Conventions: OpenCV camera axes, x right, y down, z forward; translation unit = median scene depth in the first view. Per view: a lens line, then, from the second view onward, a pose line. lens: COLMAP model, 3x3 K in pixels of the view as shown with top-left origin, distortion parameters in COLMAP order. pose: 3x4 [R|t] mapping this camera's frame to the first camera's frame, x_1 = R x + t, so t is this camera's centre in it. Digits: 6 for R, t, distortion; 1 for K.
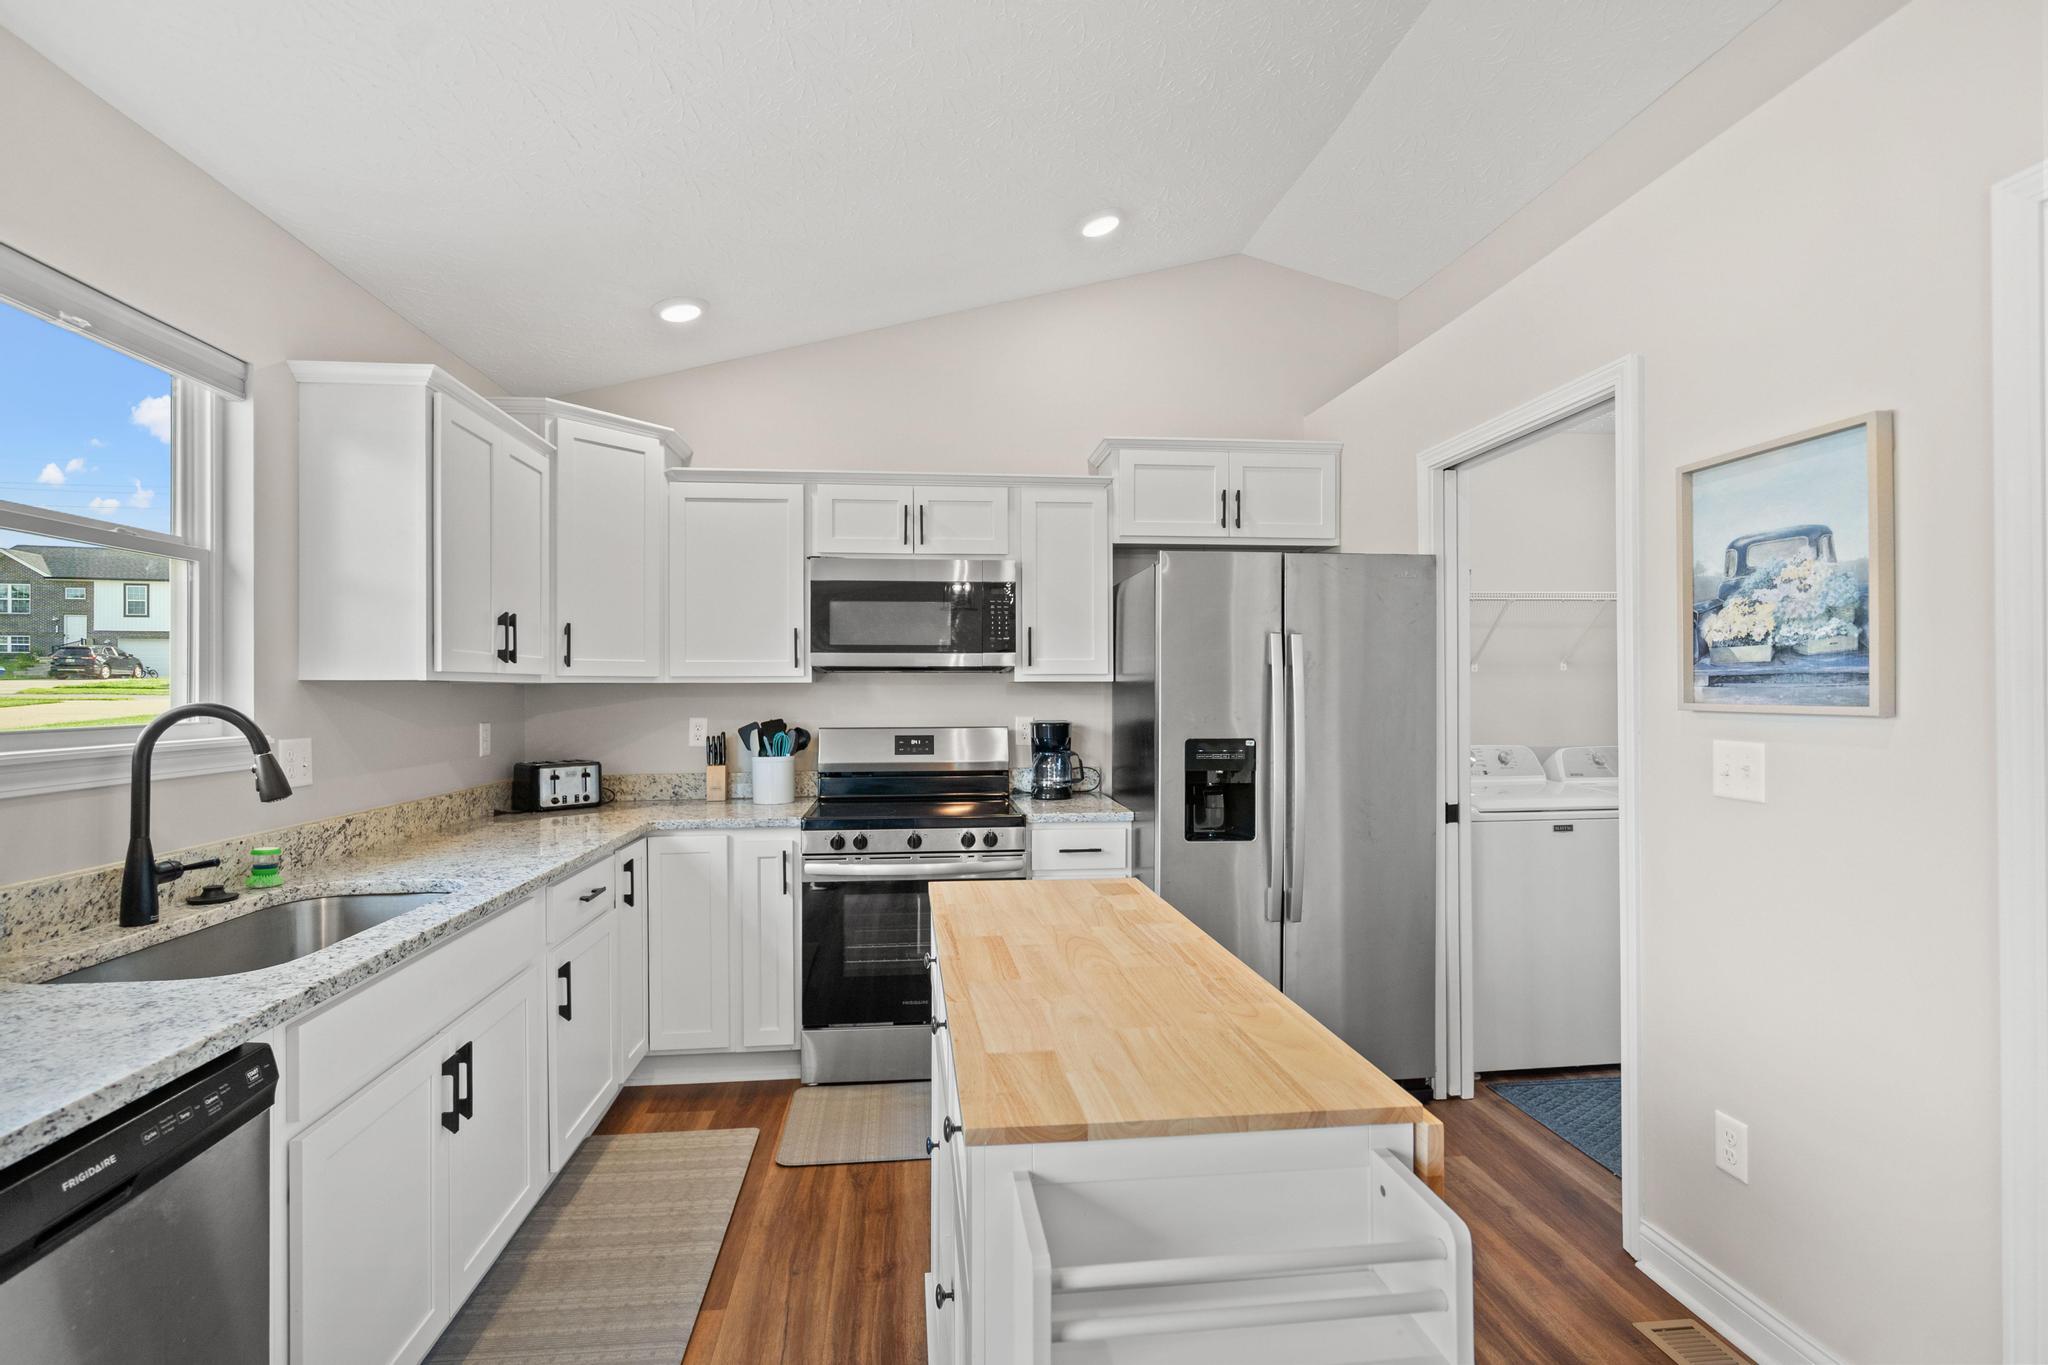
lens RADIAL K [[941.3, 0, 999.7], [0, 941.3, 680.7], [0, 0, 1]] dist [-0.001156, -0.000560]
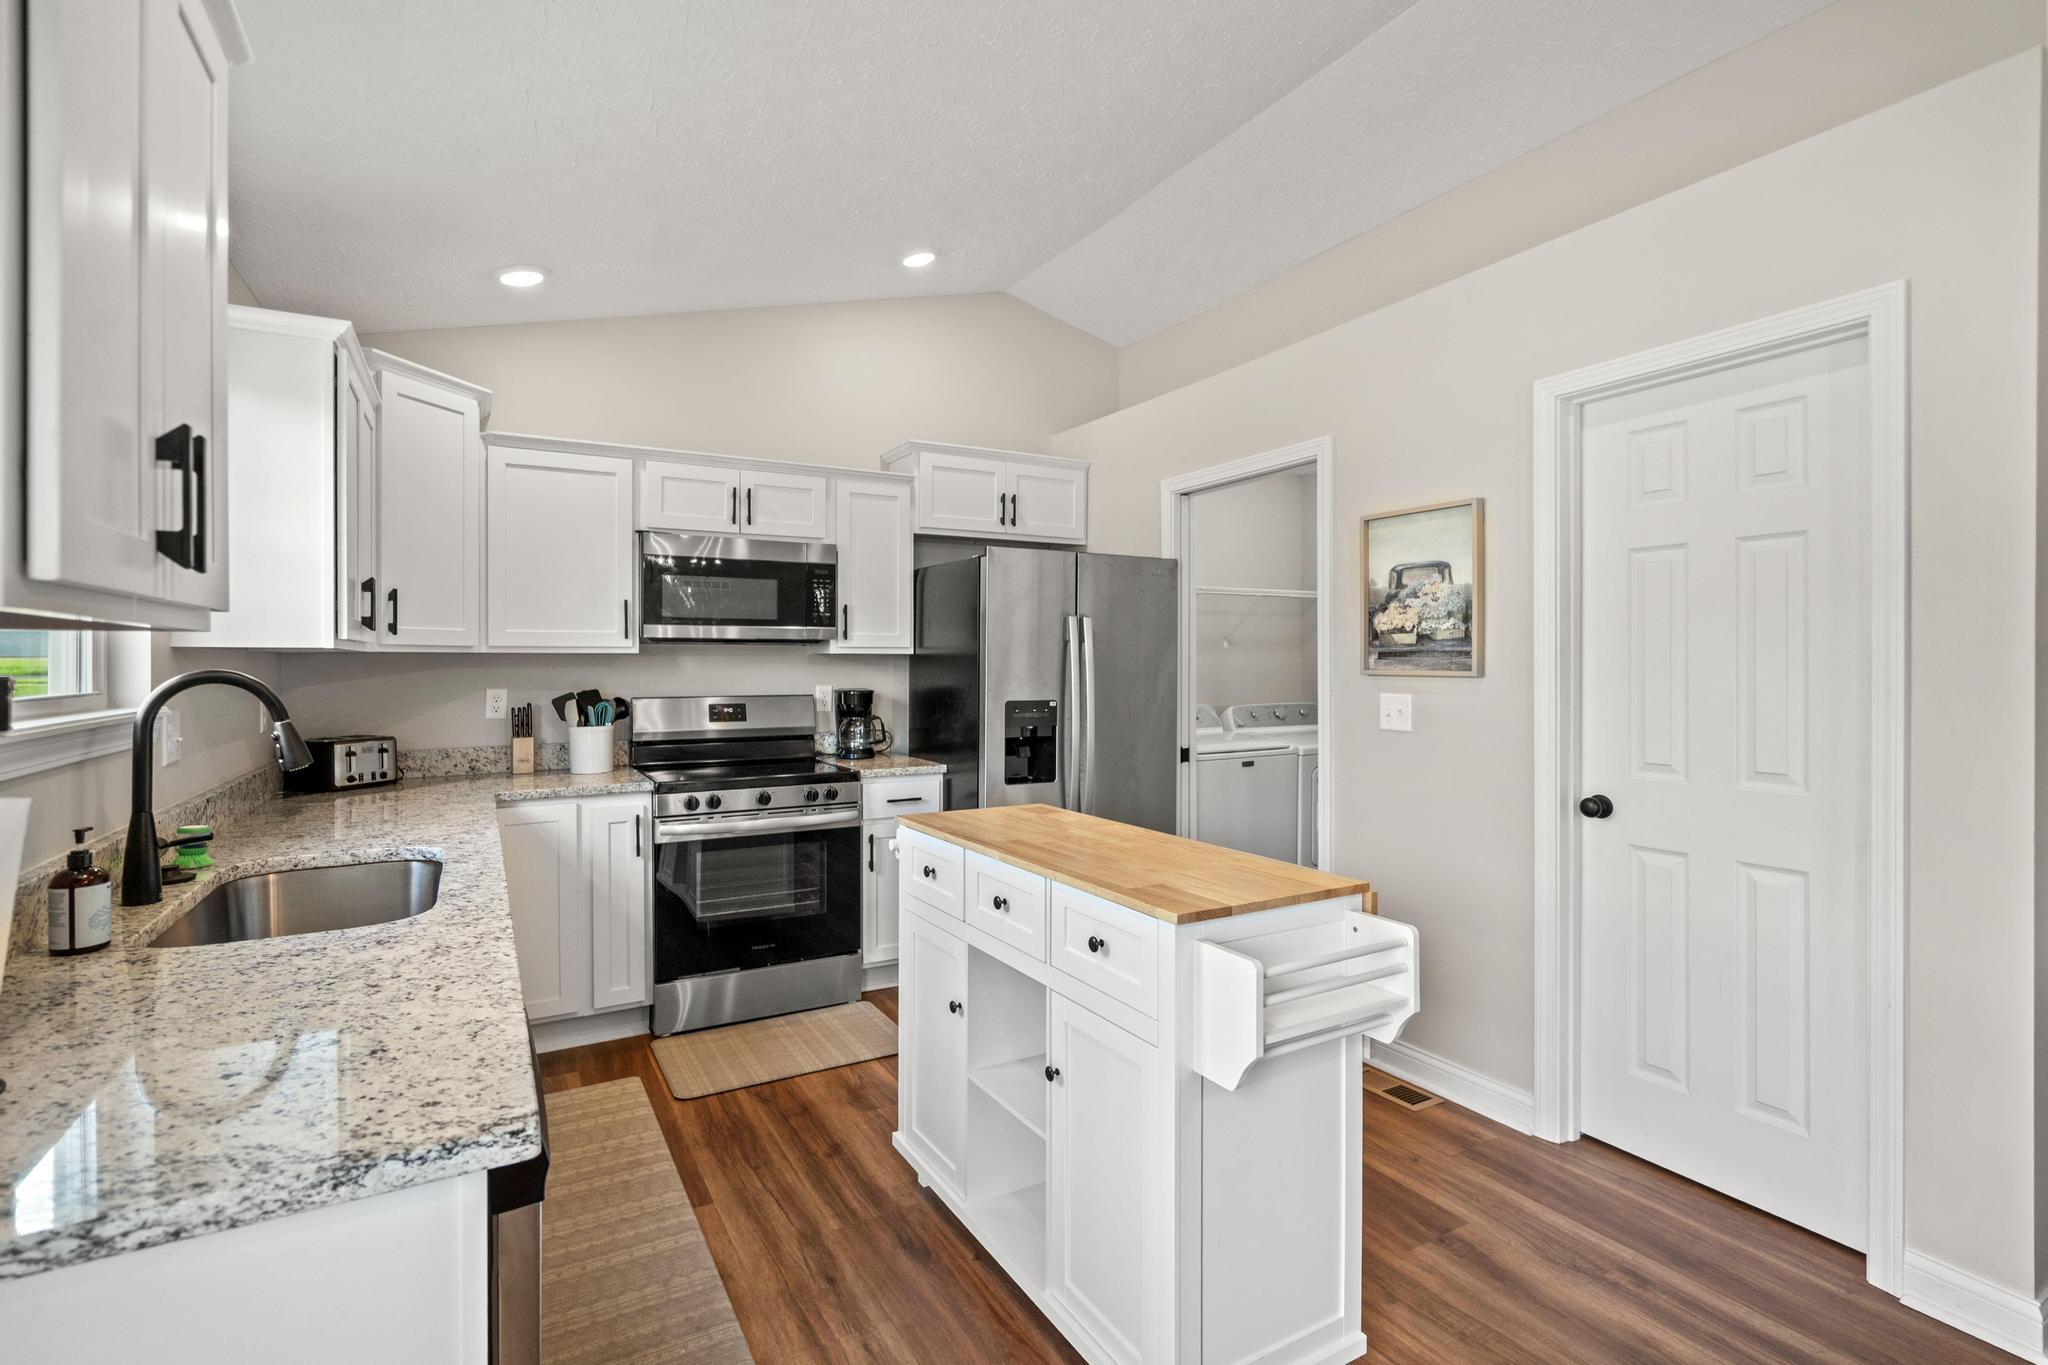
lens RADIAL K [[954.6, 0, 1004.7], [0, 954.6, 655.7], [0, 0, 1]] dist [-0.002310, -0.000003]
pose [[0.917279, 0.005099, 0.398213, -0.275879], [-0.005911, 0.999982, 0.000812, 0.001695], [-0.398202, -0.003099, 0.917293, -0.126000]]
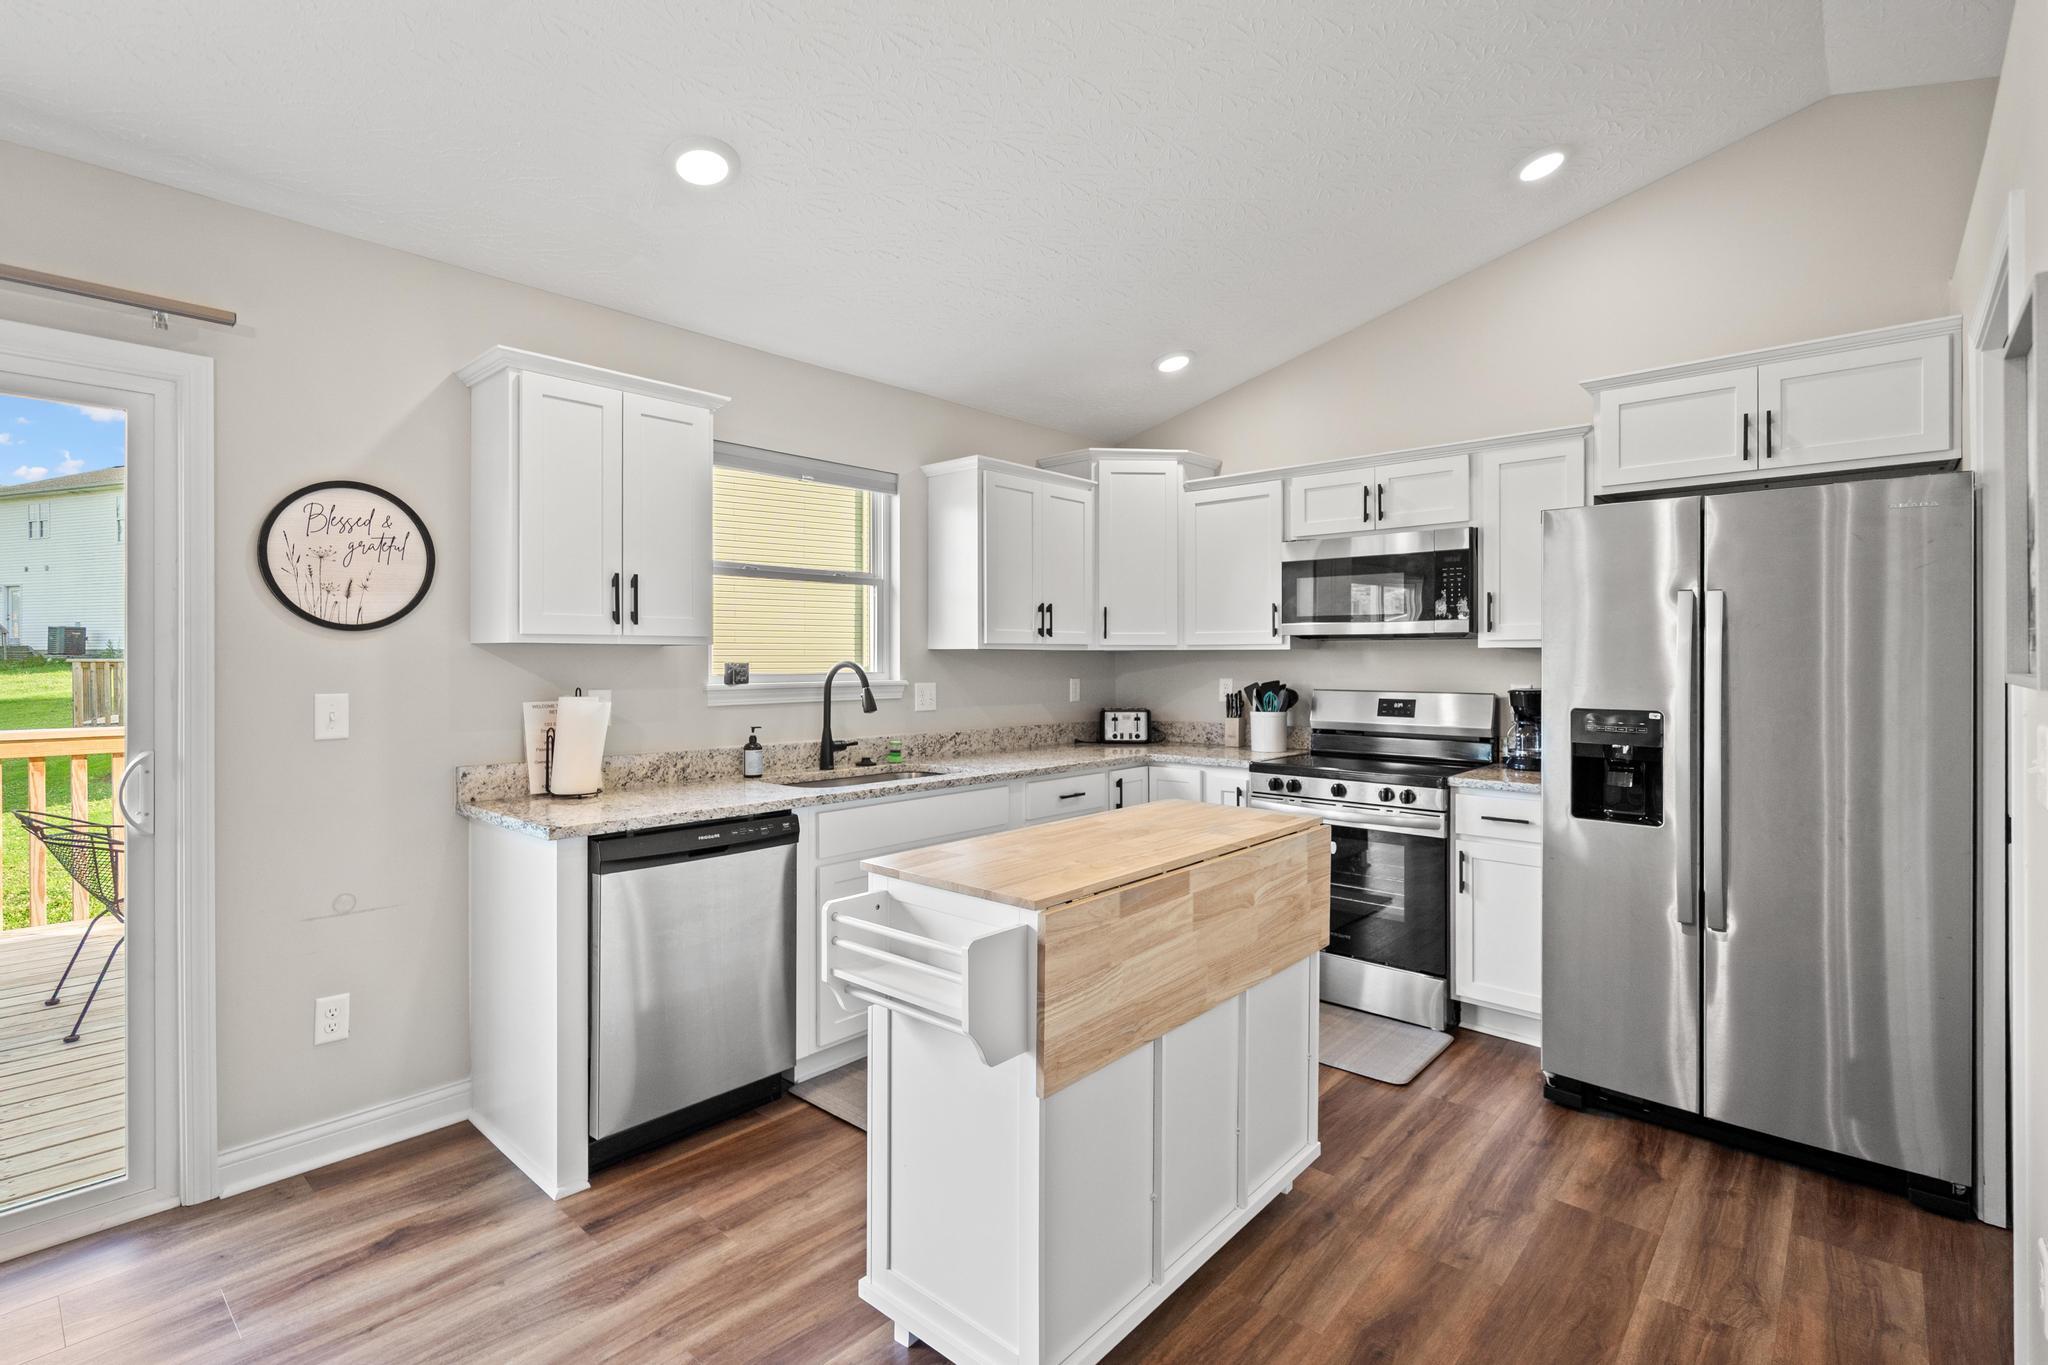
lens RADIAL K [[954.6, 0, 1004.7], [0, 954.6, 655.7], [0, 0, 1]] dist [-0.002310, -0.000003]
pose [[0.666746, 0.001258, -0.745284, 0.492120], [0.005368, 0.999965, 0.006490, 0.000175], [0.745265, -0.008328, 0.666716, -0.050670]]
